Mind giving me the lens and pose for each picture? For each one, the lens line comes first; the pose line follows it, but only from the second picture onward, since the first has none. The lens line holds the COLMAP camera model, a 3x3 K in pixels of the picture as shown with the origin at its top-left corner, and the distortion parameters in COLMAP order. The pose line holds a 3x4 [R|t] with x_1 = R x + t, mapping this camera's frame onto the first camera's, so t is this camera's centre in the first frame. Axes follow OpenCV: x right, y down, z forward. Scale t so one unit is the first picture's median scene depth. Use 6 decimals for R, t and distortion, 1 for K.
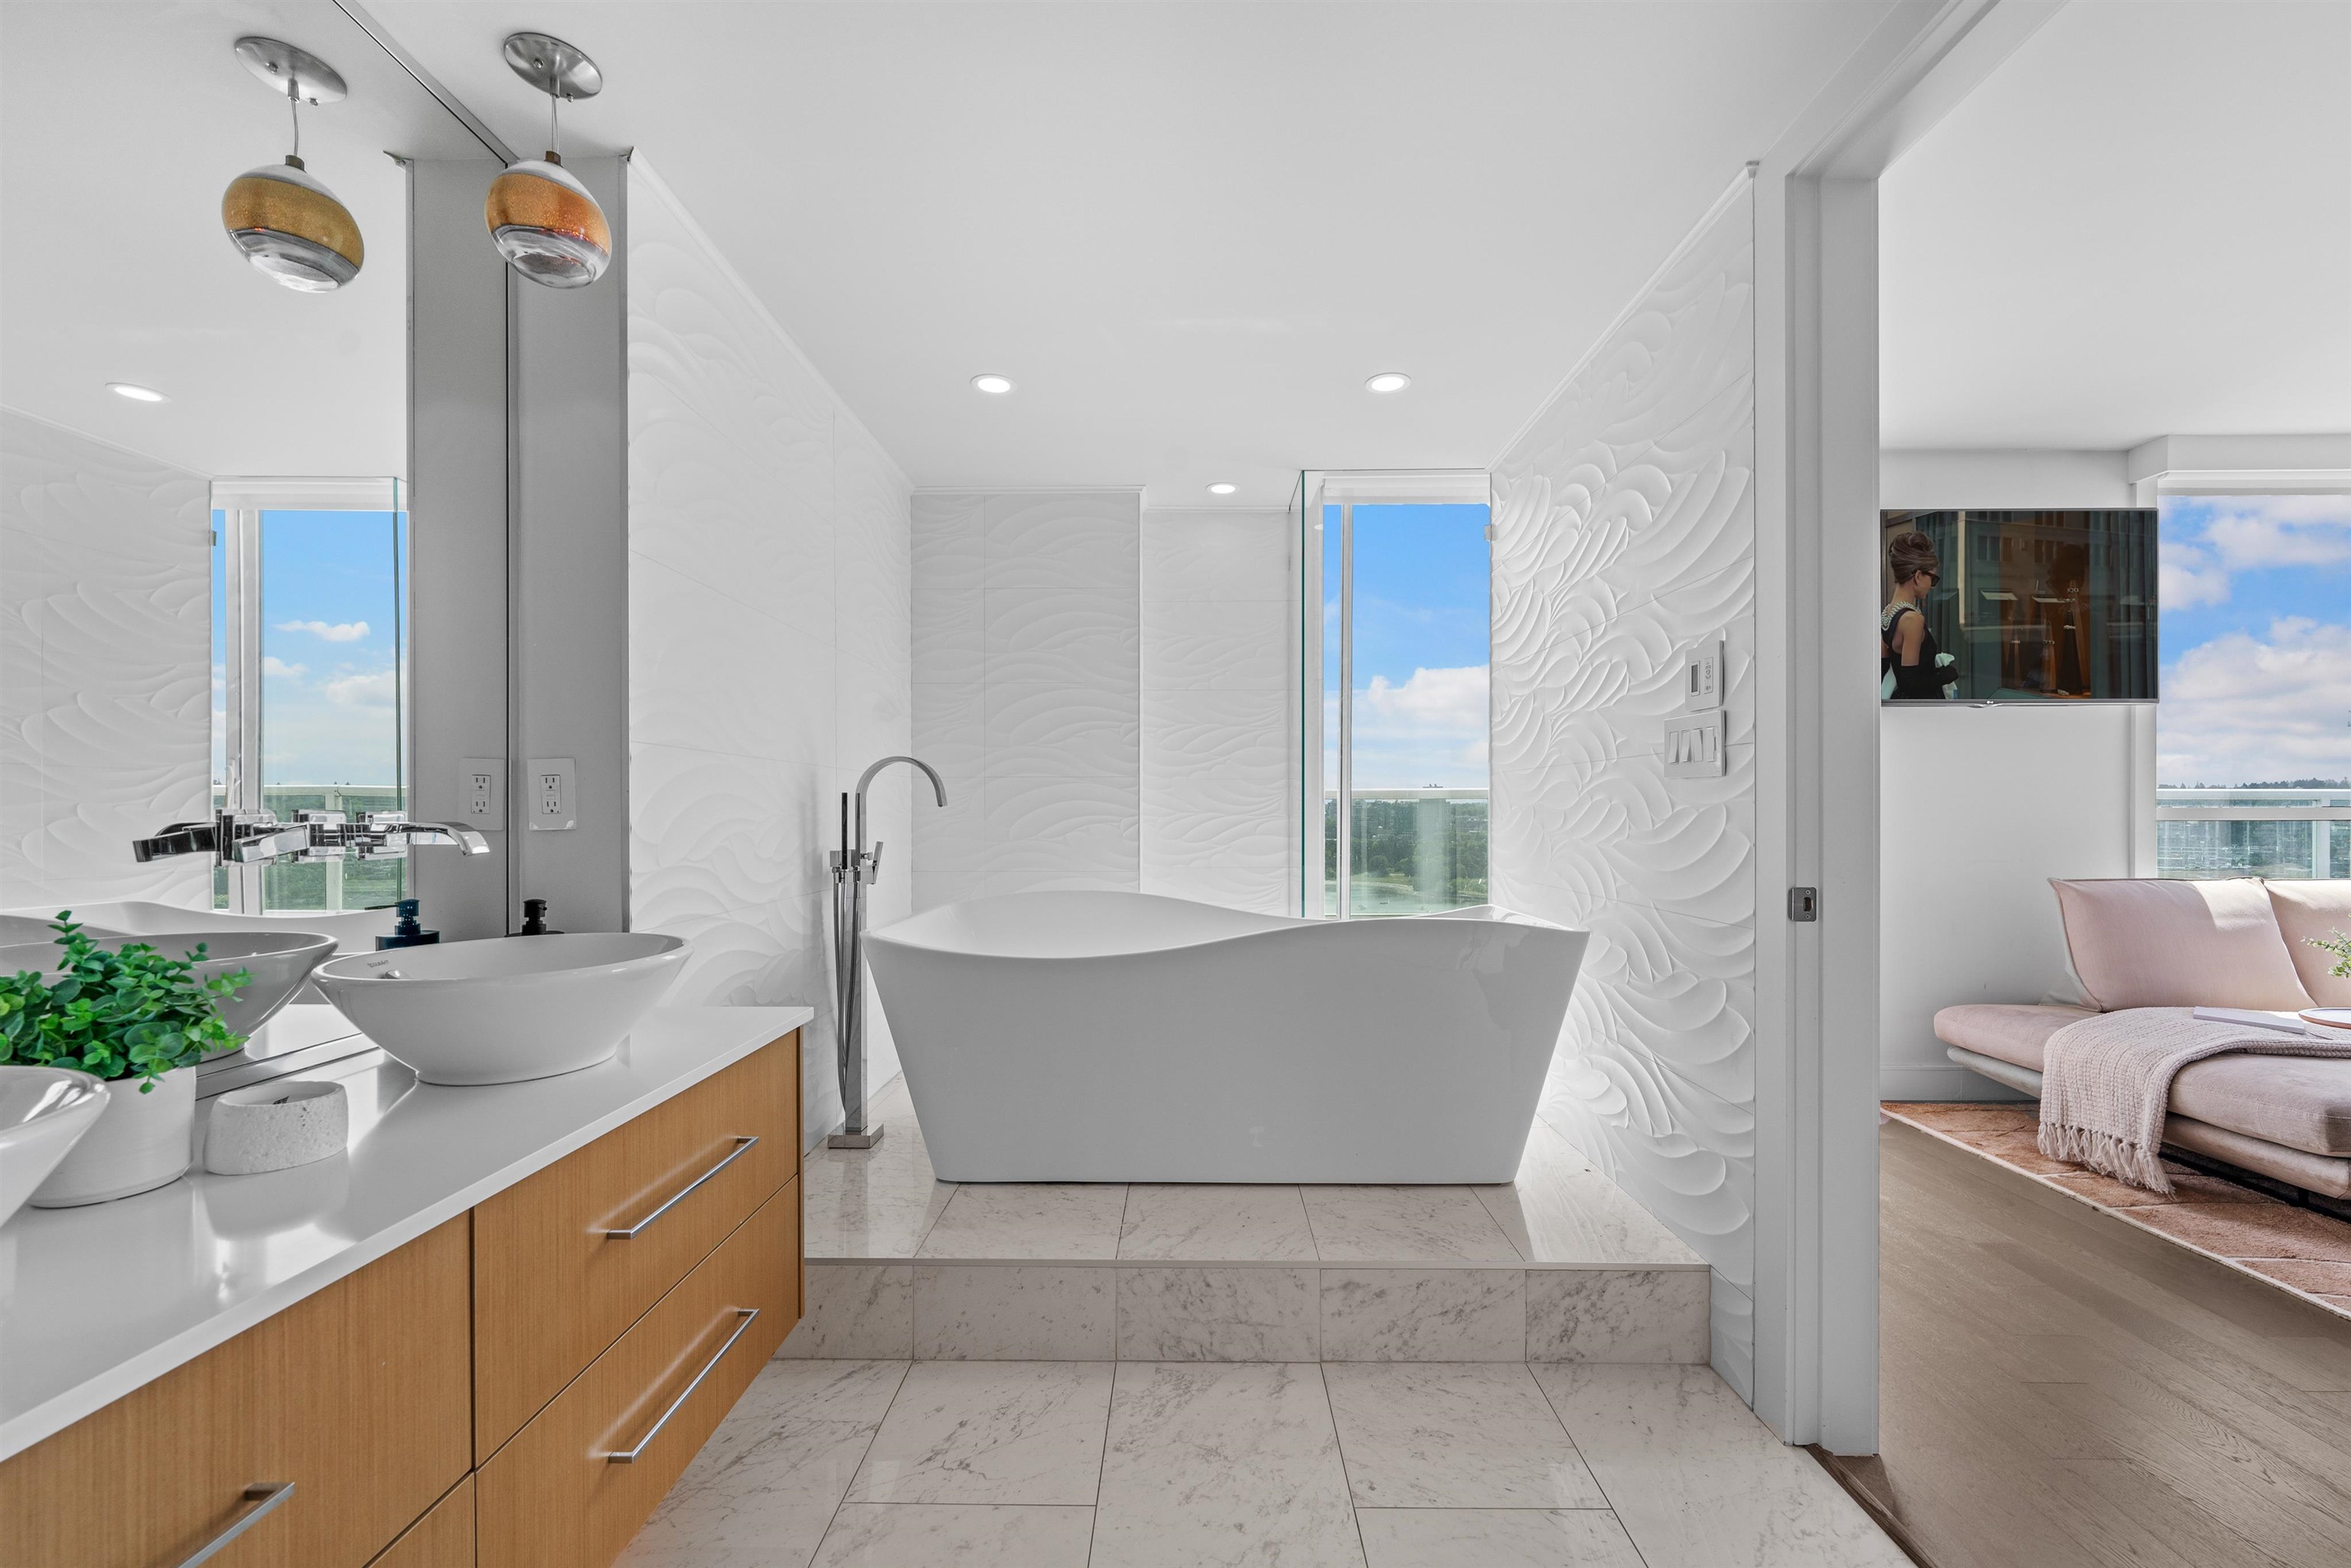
lens RADIAL K [[950.3, 0, 1171.0], [0, 950.3, 810.6], [0, 0, 1]] dist [0.000602, -0.000065]
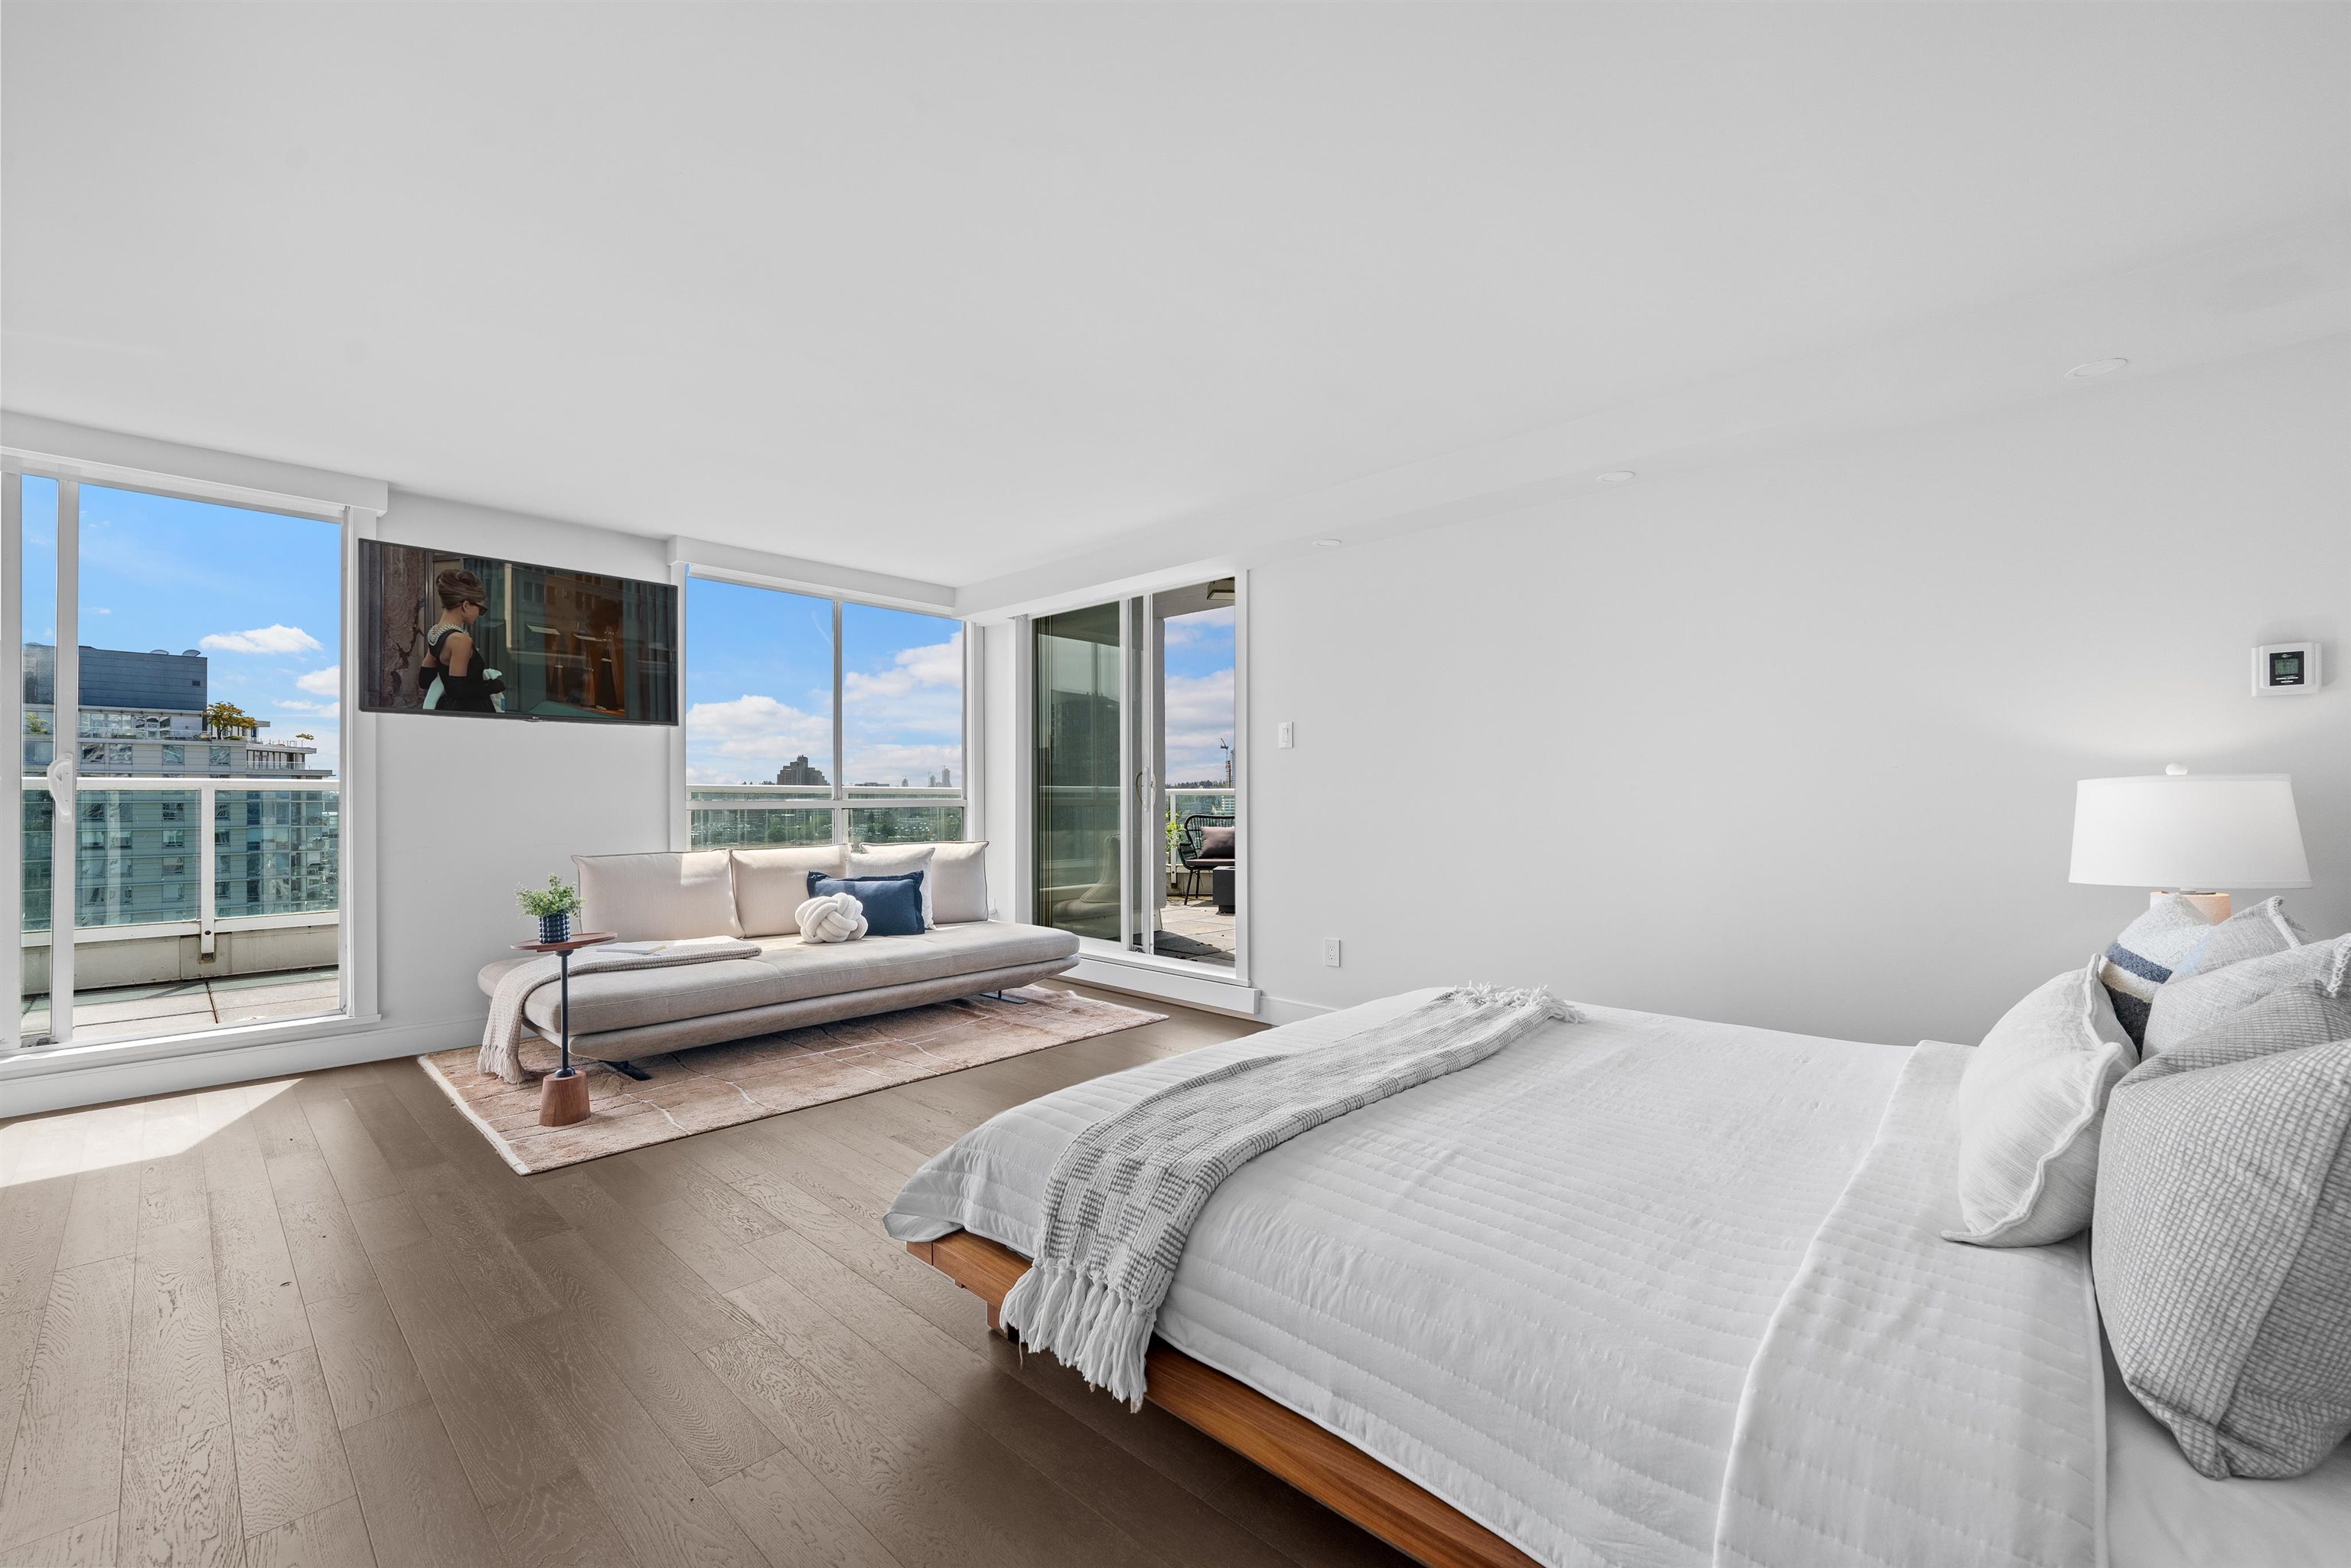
lens RADIAL K [[950.3, 0, 1175.4], [0, 950.3, 790.1], [0, 0, 1]] dist [0.000602, -0.000065]
pose [[0.664952, 0.008929, 0.746832, 0.637749], [0.001441, 0.999911, -0.013238, 0.003925], [-0.746884, 0.009879, 0.664880, -0.593481]]
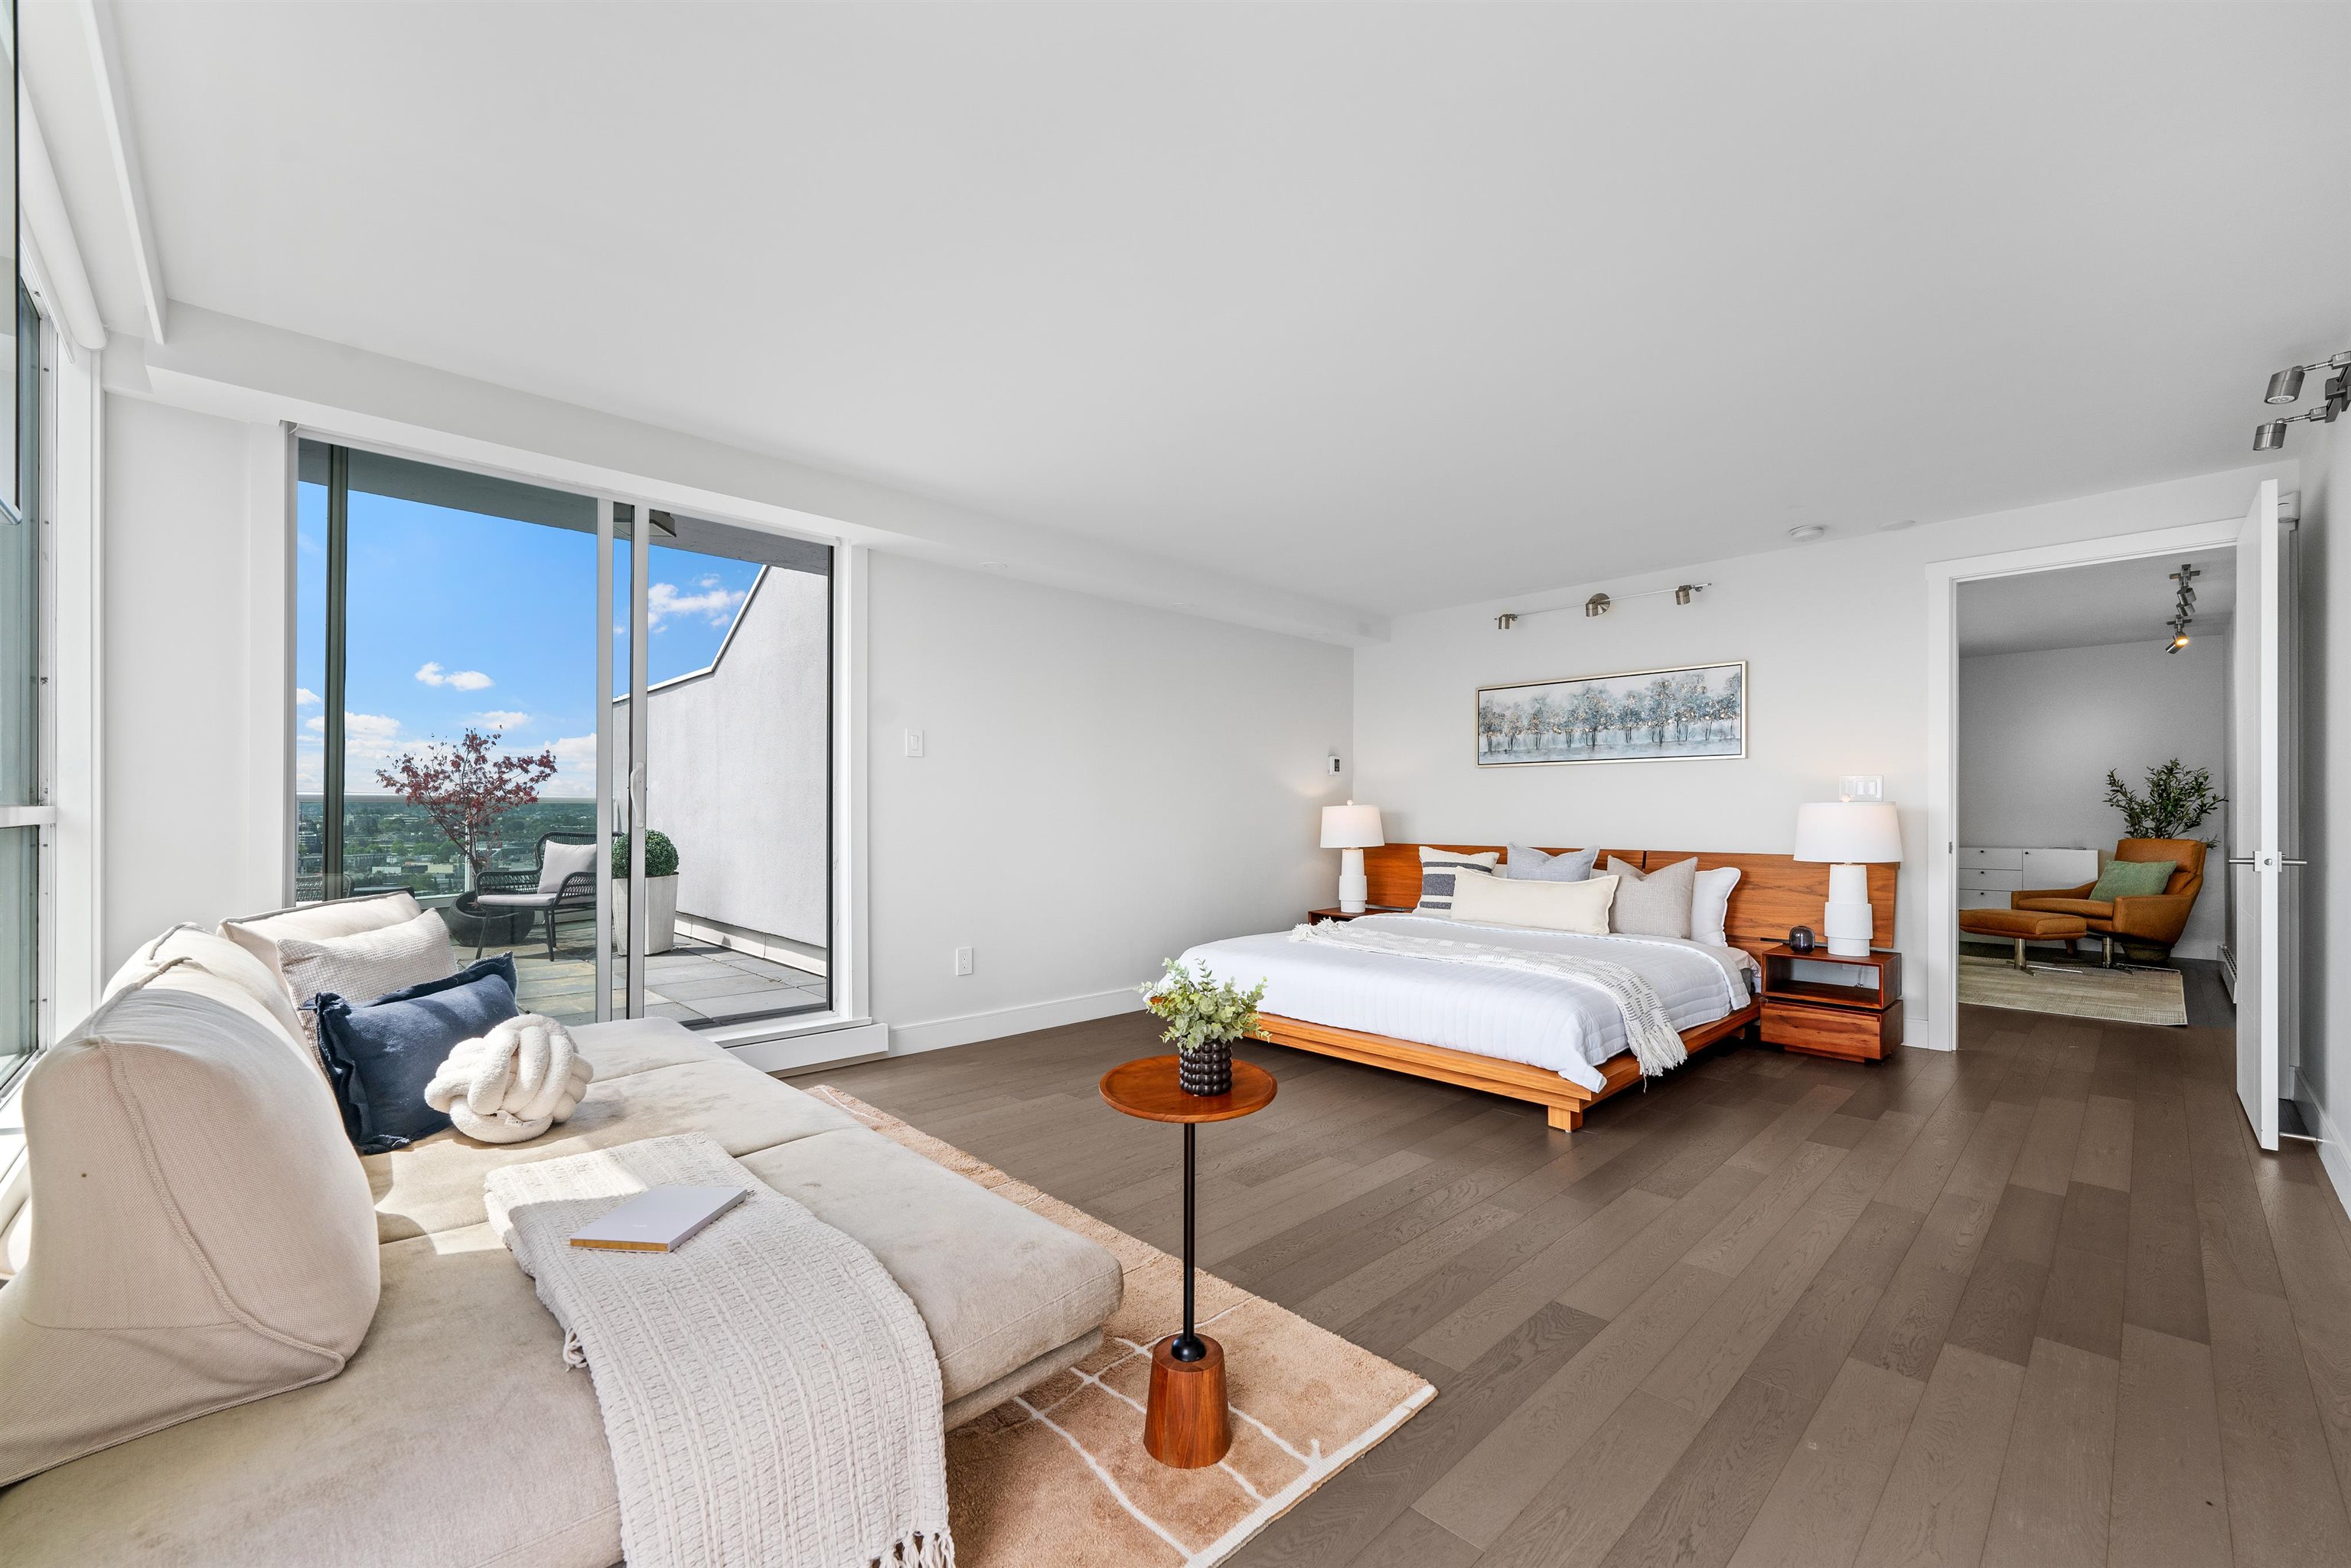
lens RADIAL K [[950.3, 0, 1176.3], [0, 950.3, 800.1], [0, 0, 1]] dist [0.000602, -0.000065]
pose [[-0.712447, 0.009768, 0.701658, 0.598805], [-0.000686, 0.999893, -0.014616, 0.002896], [-0.701726, -0.010894, -0.712364, 1.236969]]
